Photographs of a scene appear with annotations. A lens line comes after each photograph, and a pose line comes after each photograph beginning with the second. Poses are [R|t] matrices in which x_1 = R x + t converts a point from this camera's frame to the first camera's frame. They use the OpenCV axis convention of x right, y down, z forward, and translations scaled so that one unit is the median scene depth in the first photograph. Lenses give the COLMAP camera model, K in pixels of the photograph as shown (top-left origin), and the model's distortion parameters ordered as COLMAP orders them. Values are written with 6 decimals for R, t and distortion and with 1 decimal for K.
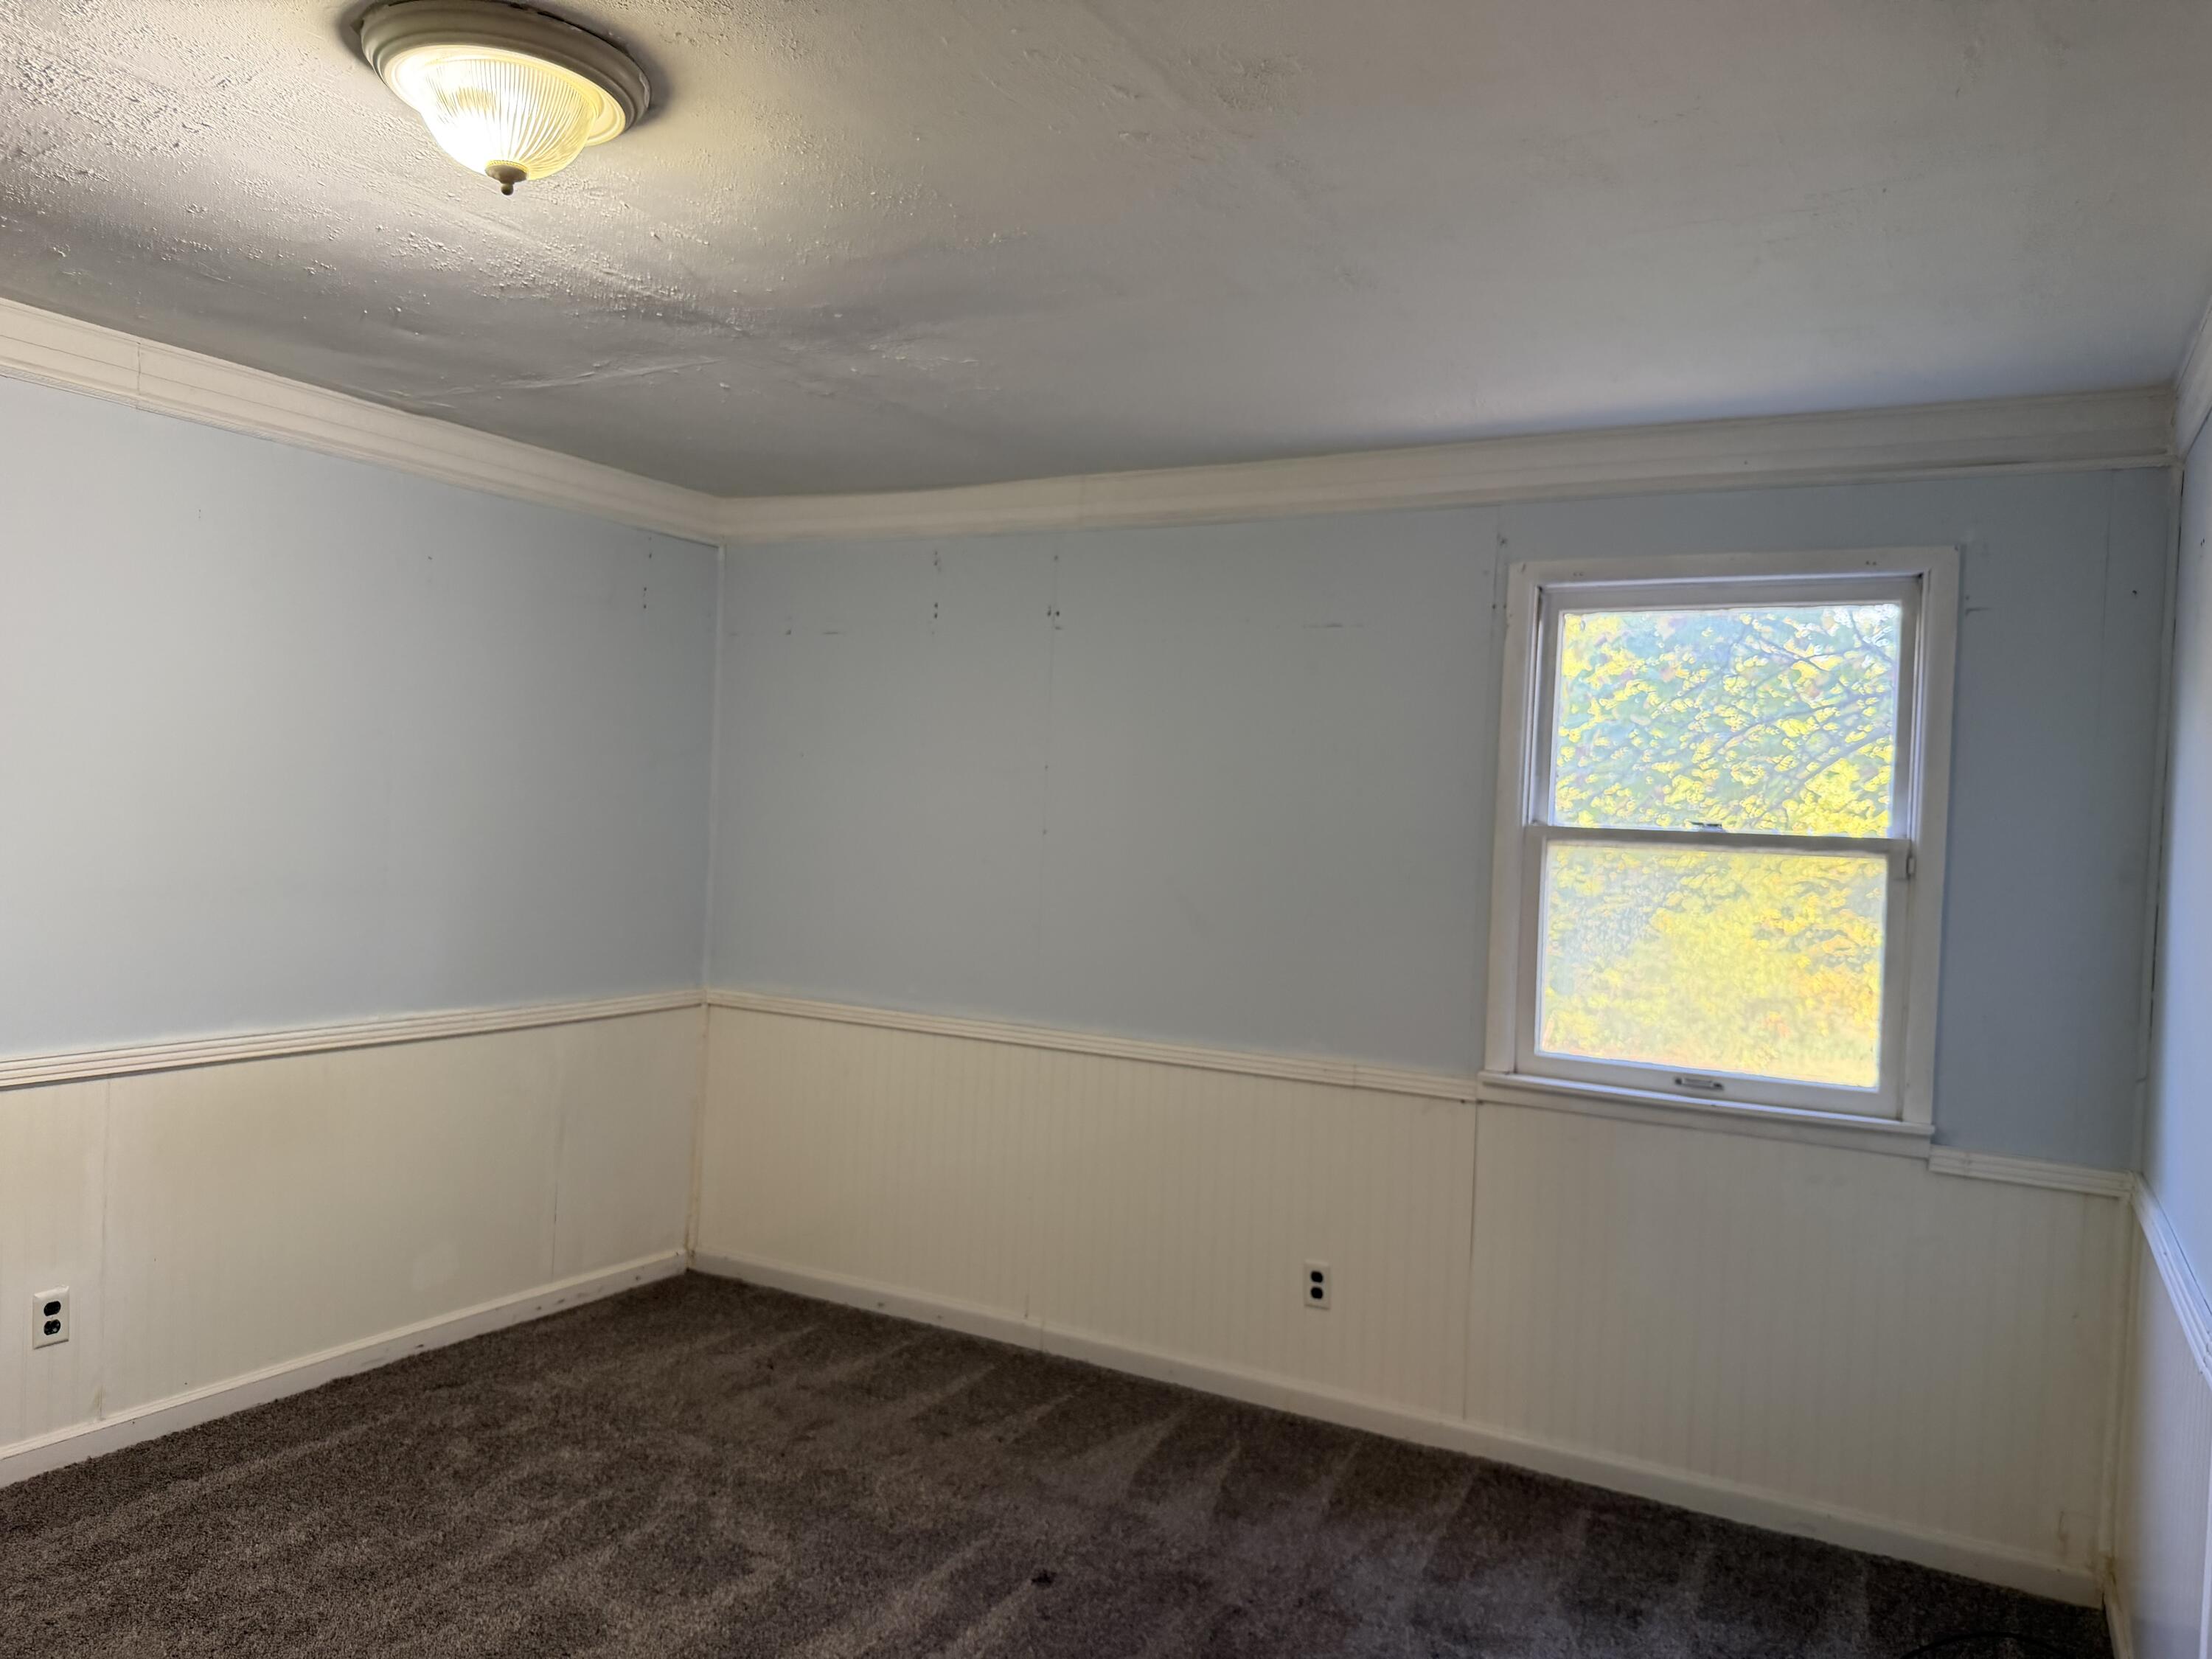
lens RADIAL K [[1566.9, 0, 1106.0], [0, 1566.9, 829.5], [0, 0, 1]] dist [0.004616, -0.019989]
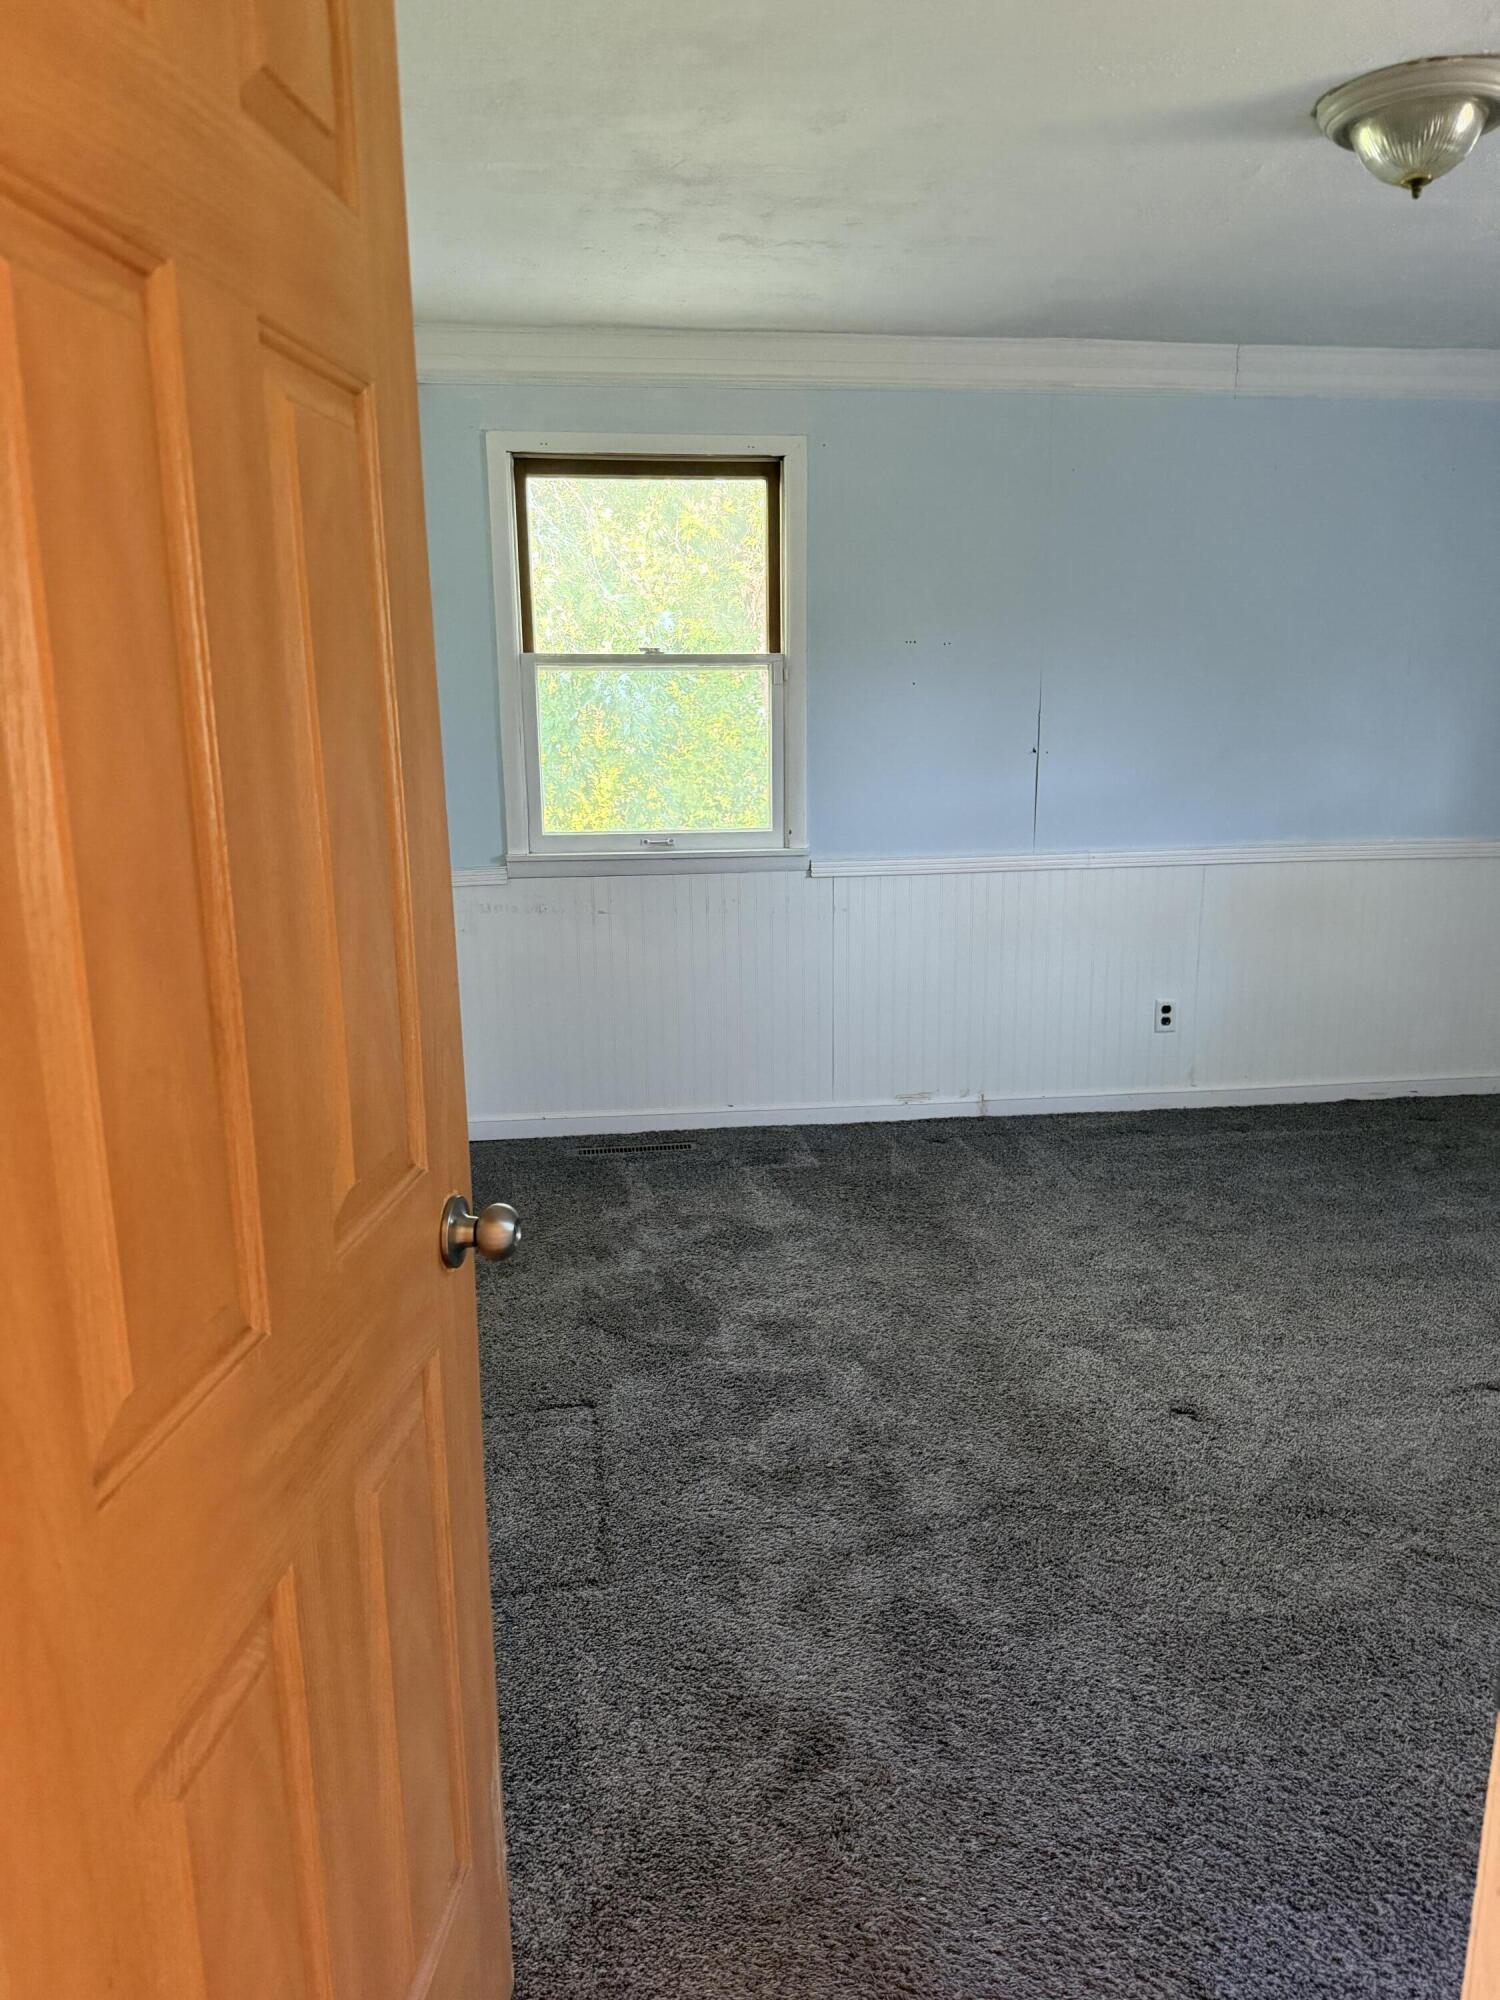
lens RADIAL K [[1416.7, 0, 750.0], [0, 1416.7, 1000.0], [0, 0, 1]] dist [0.004616, -0.019989]
pose [[0.604831, 0.120155, -0.787237, 0.195108], [0.034573, 0.983658, 0.176697, 0.029914], [0.795603, -0.134089, 0.590793, -0.177609]]
